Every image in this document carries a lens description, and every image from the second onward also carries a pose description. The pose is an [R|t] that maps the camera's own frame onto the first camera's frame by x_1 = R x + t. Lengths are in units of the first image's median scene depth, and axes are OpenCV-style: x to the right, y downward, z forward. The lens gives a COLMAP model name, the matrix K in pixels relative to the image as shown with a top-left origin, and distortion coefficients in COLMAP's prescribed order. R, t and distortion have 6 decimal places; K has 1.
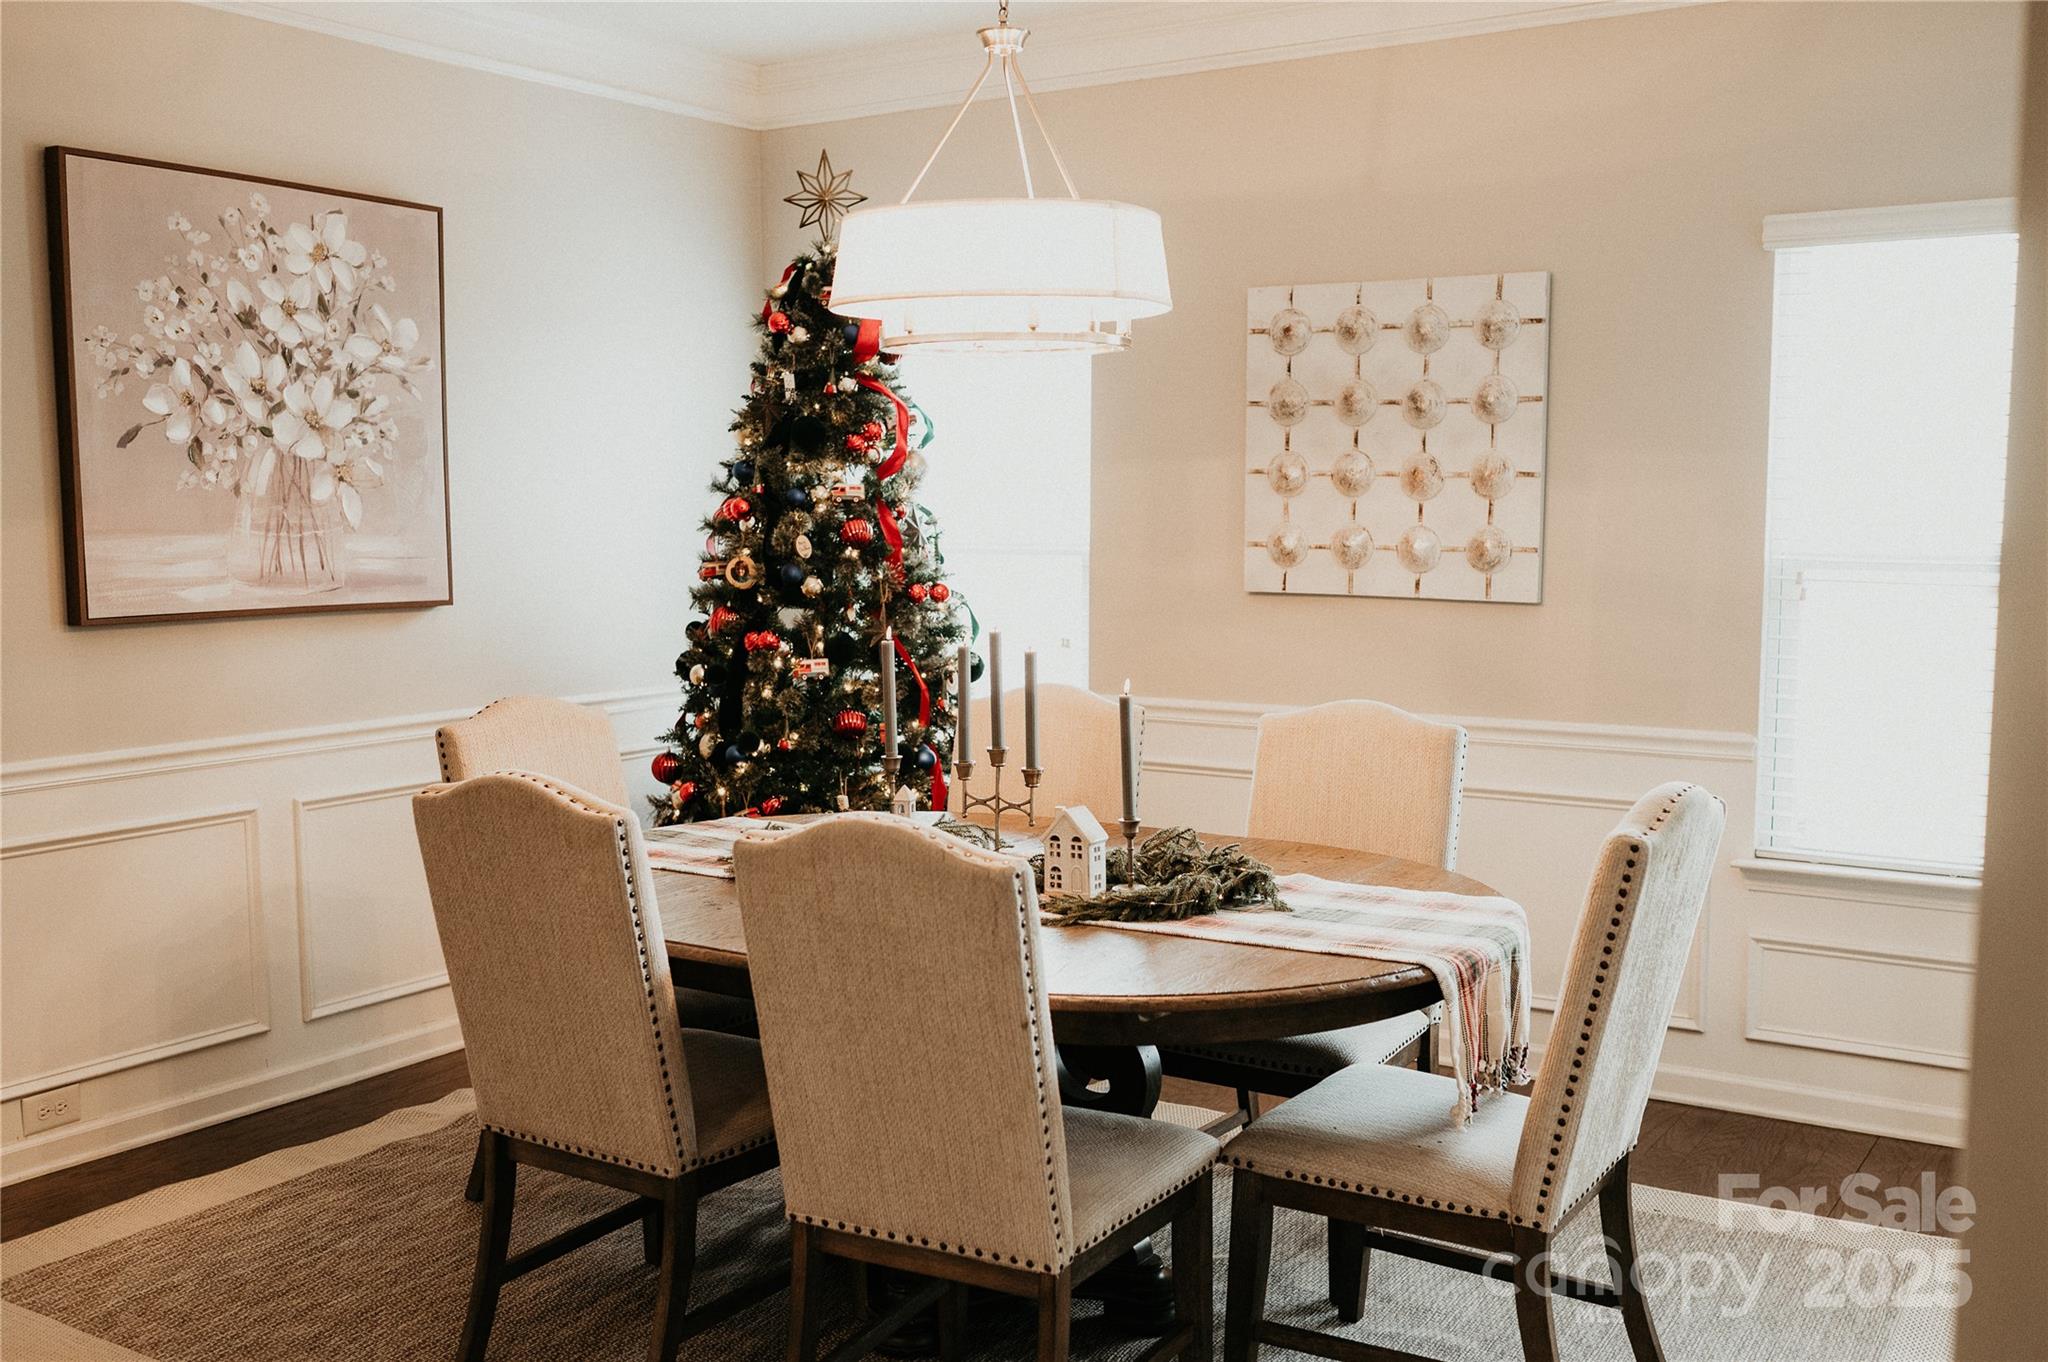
lens RADIAL K [[2009.5, 0, 1024.0], [0, 2009.5, 671.4], [0, 0, 1]] dist [0.013088, 0.000000]
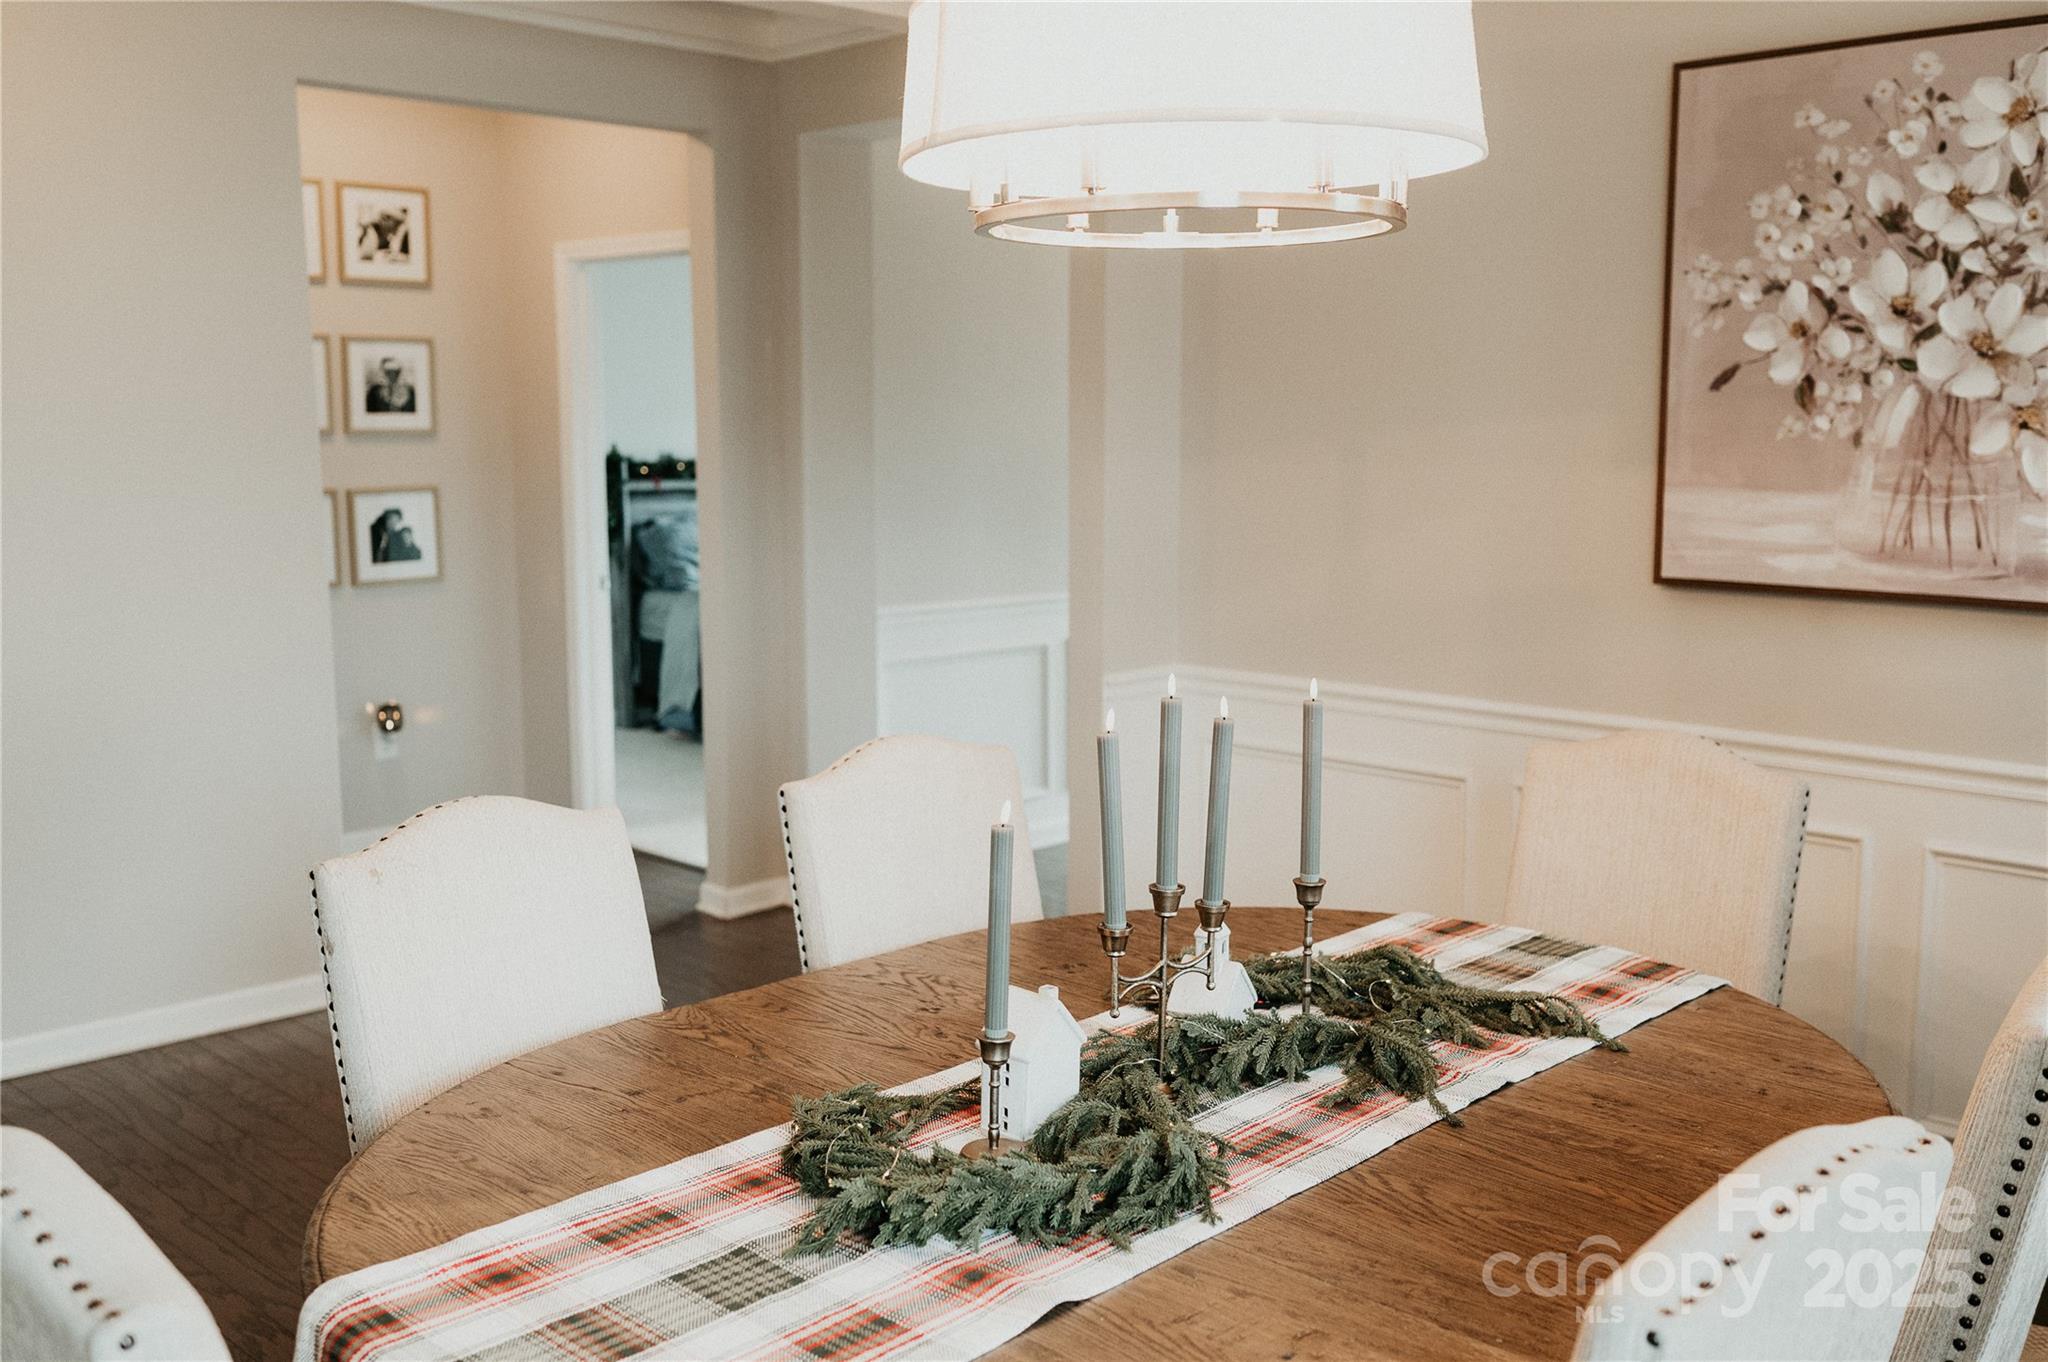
lens RADIAL K [[2009.5, 0, 1023.6], [0, 2009.5, 697.1], [0, 0, 1]] dist [0.013088, 0.000000]
pose [[-0.223329, 0.130181, -0.966011, 0.470357], [-0.093783, 0.983574, 0.154230, -0.081623], [0.970221, 0.125039, -0.207452, 0.855273]]
